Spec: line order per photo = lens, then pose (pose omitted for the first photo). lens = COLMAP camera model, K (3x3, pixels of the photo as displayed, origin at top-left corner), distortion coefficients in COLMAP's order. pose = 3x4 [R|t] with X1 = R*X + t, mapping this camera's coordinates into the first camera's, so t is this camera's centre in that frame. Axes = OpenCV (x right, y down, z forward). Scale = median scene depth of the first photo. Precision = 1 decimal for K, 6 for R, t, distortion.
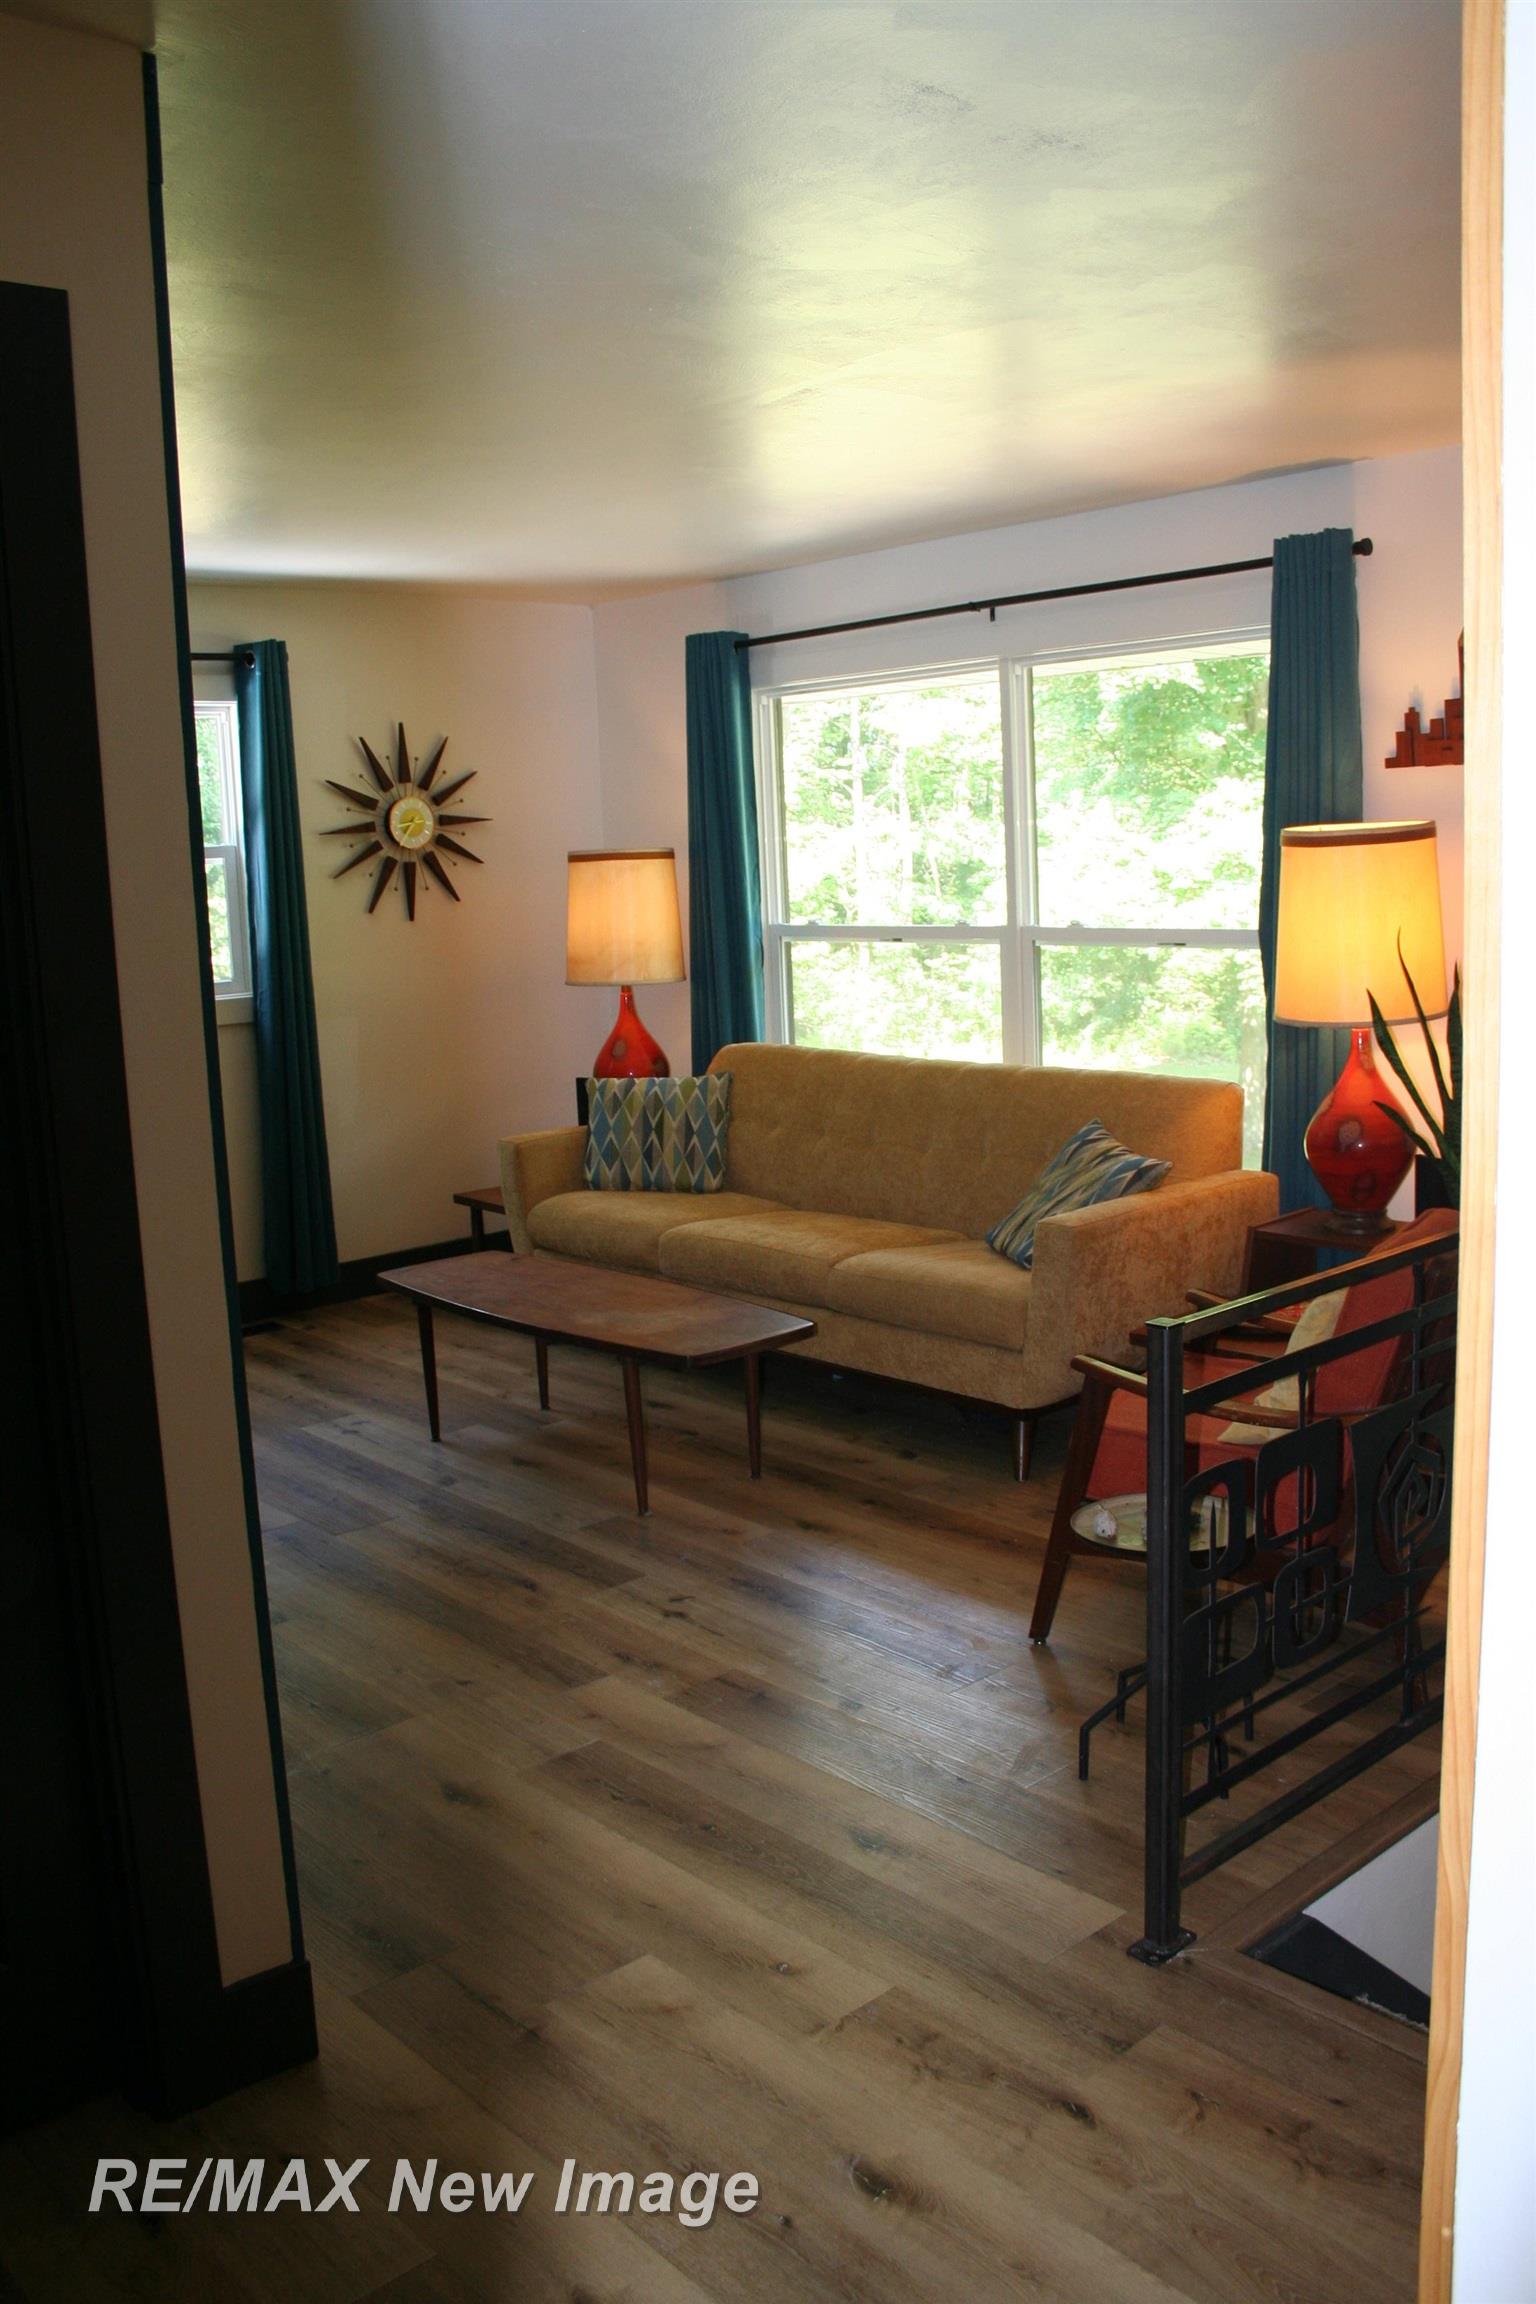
lens RADIAL K [[1897.6, 0, 784.3], [0, 1897.6, 1152.0], [0, 0, 1]] dist [-0.132514, 0.079696]
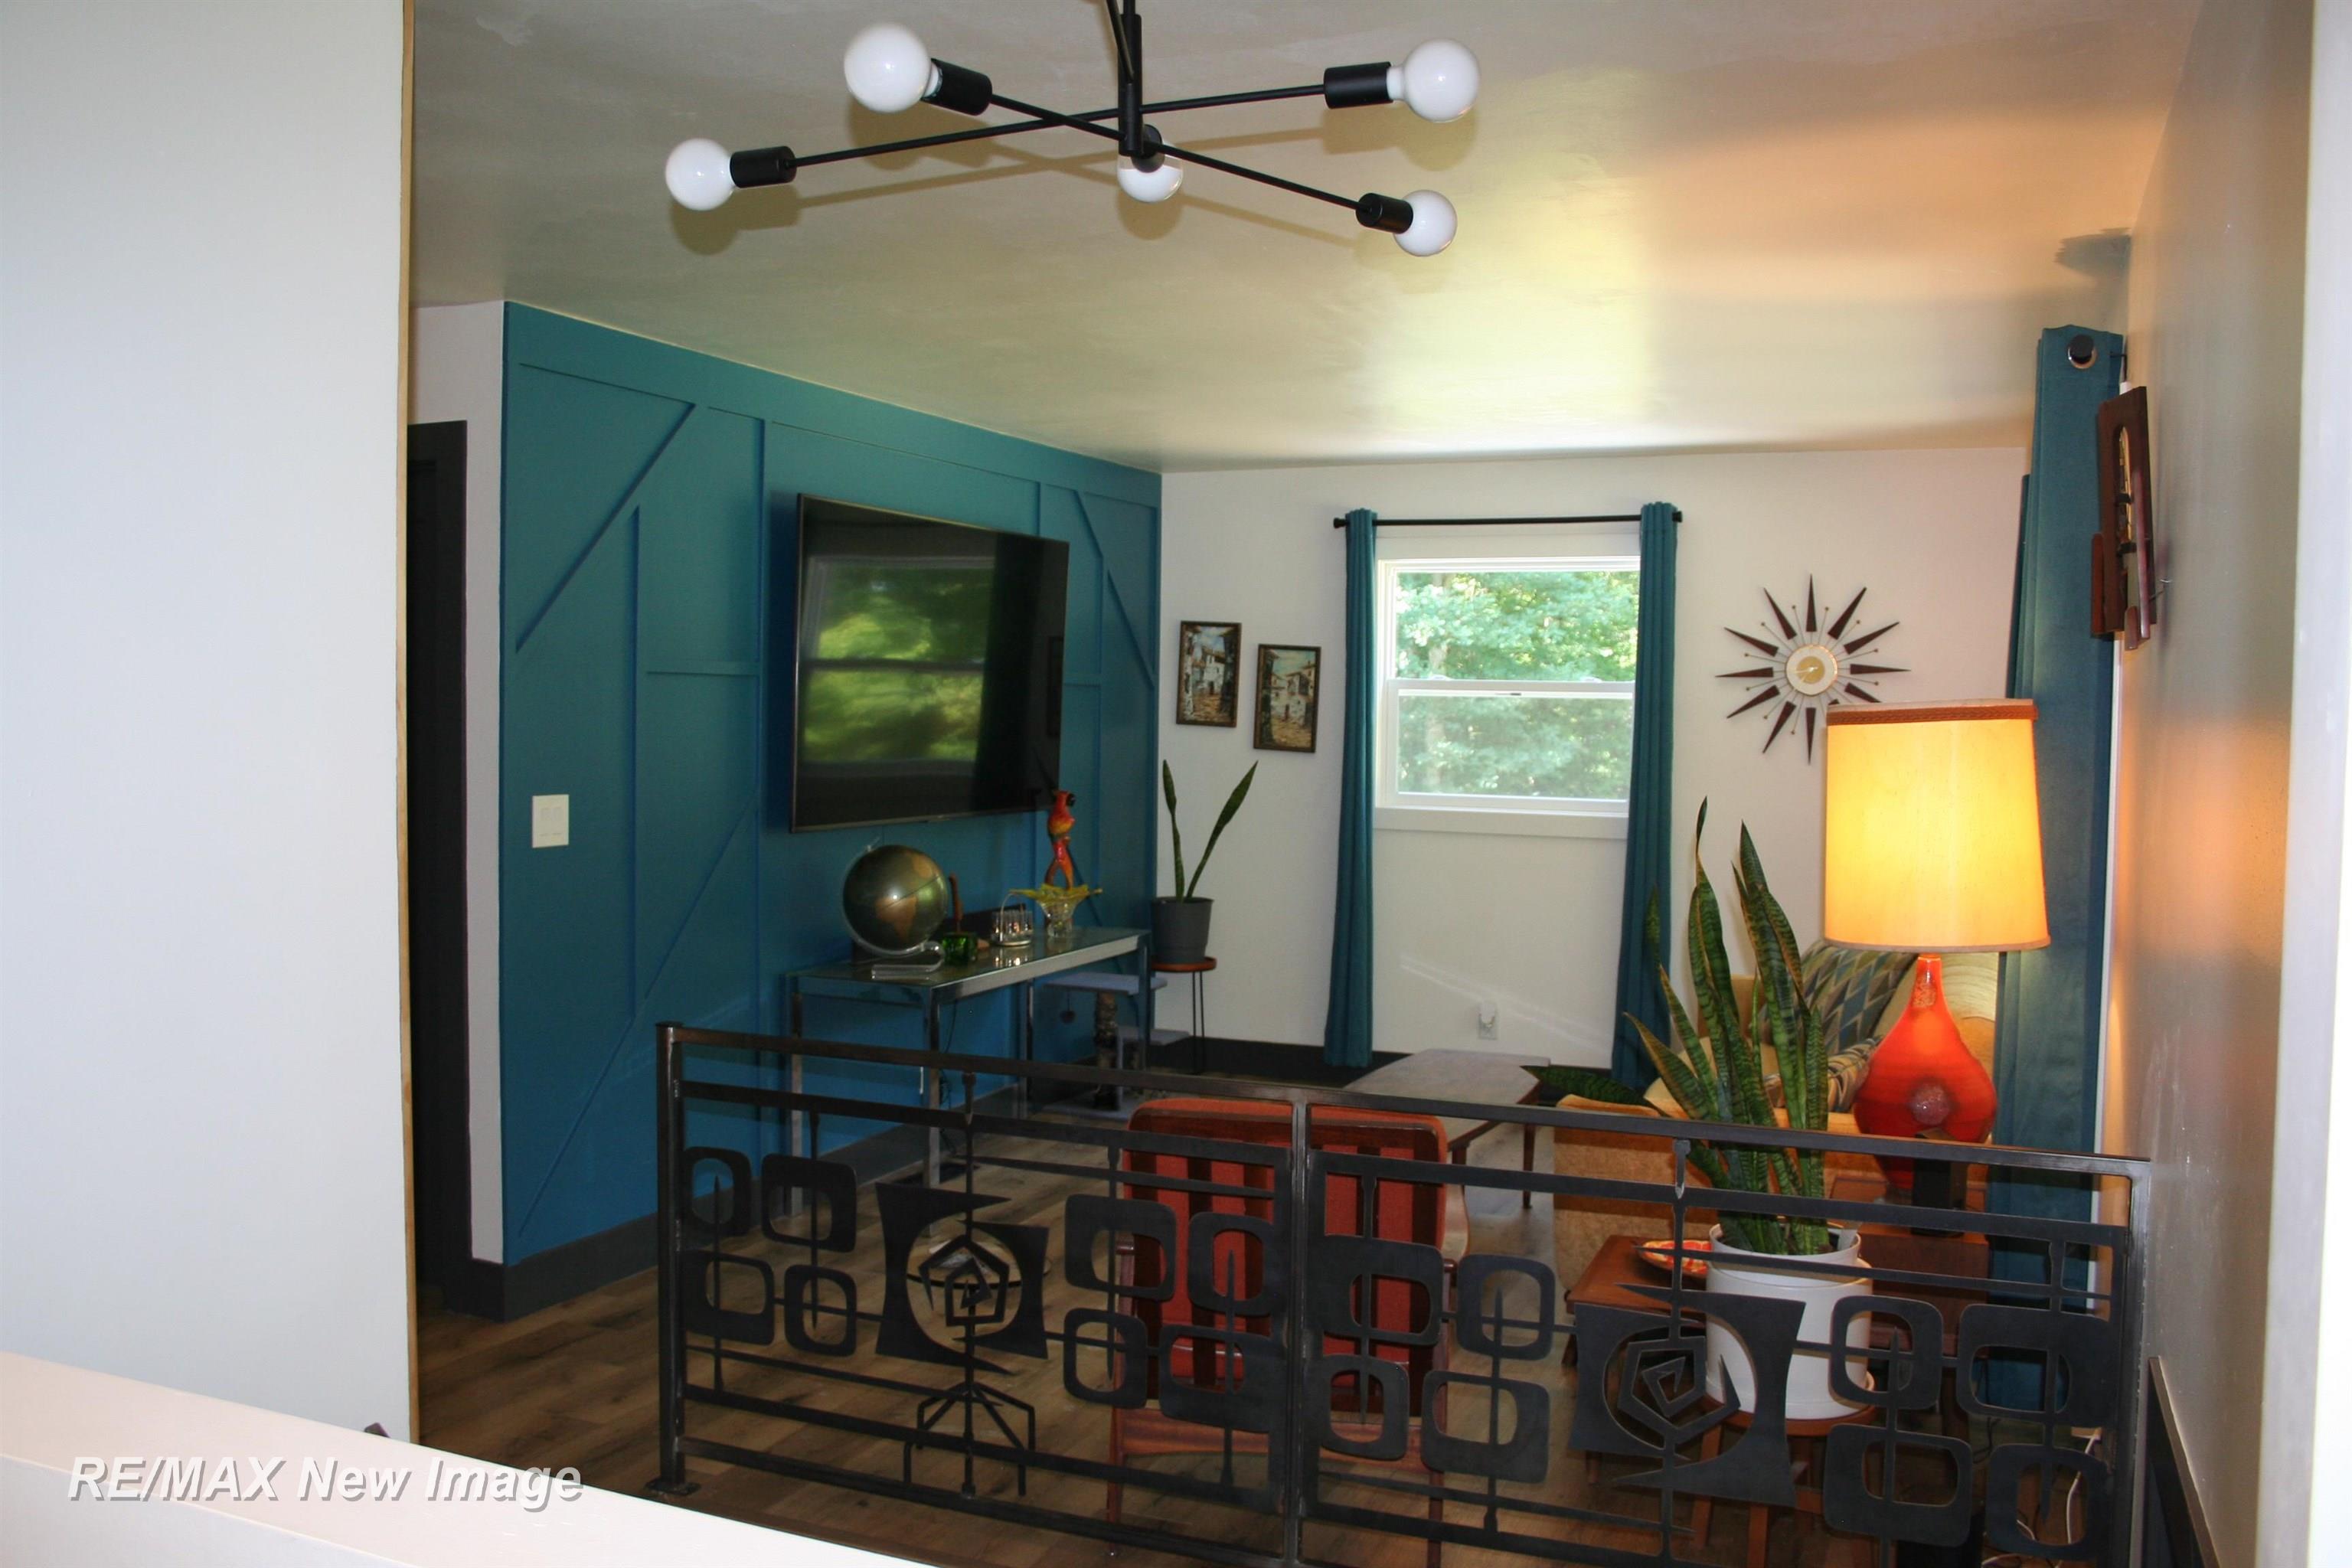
lens RADIAL K [[1937.2, 0, 1178.4], [0, 1937.2, 781.8], [0, 0, 1]] dist [-0.132514, 0.079696]
pose [[0.435919, 0.082828, -0.896167, 0.810168], [-0.173115, 0.984878, 0.006819, -0.083396], [0.883180, 0.152167, 0.443665, 0.320523]]
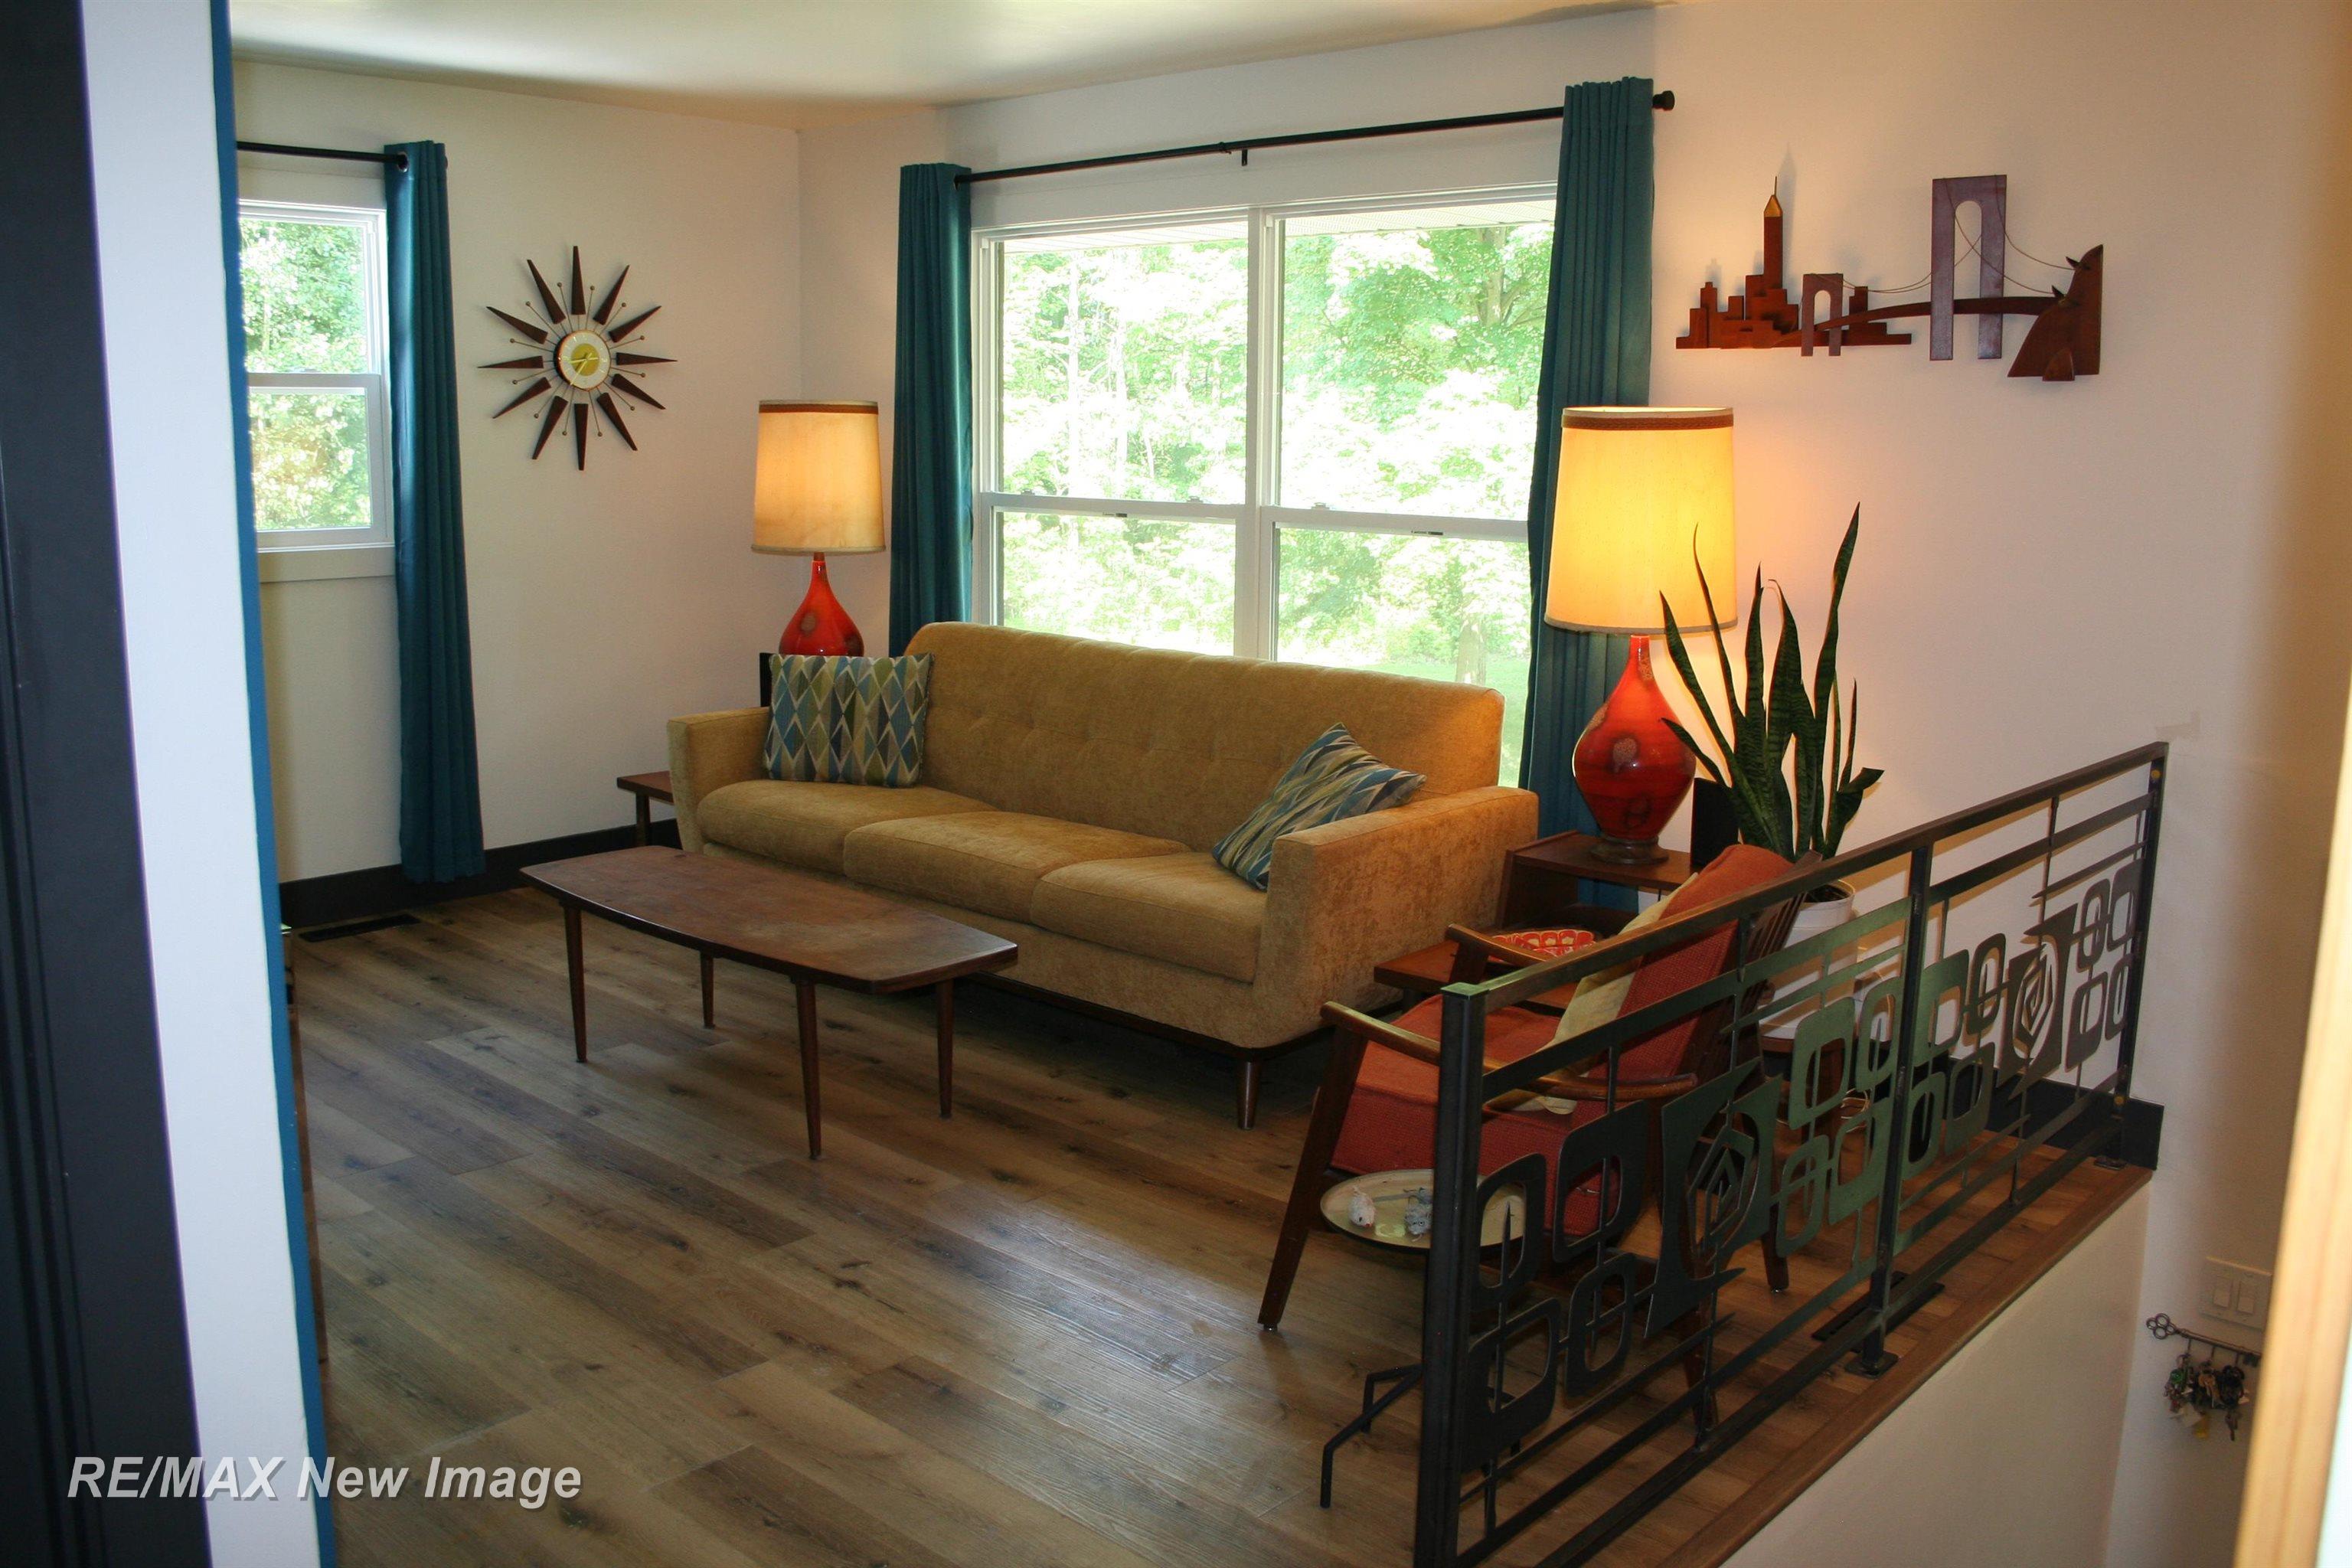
lens RADIAL K [[1937.2, 0, 1173.0], [0, 1937.2, 798.0], [0, 0, 1]] dist [-0.132514, 0.079696]
pose [[0.994444, 0.035362, 0.099145, -0.003648], [-0.038363, 0.998857, 0.028525, -0.005005], [-0.098023, -0.032170, 0.994664, 0.092377]]
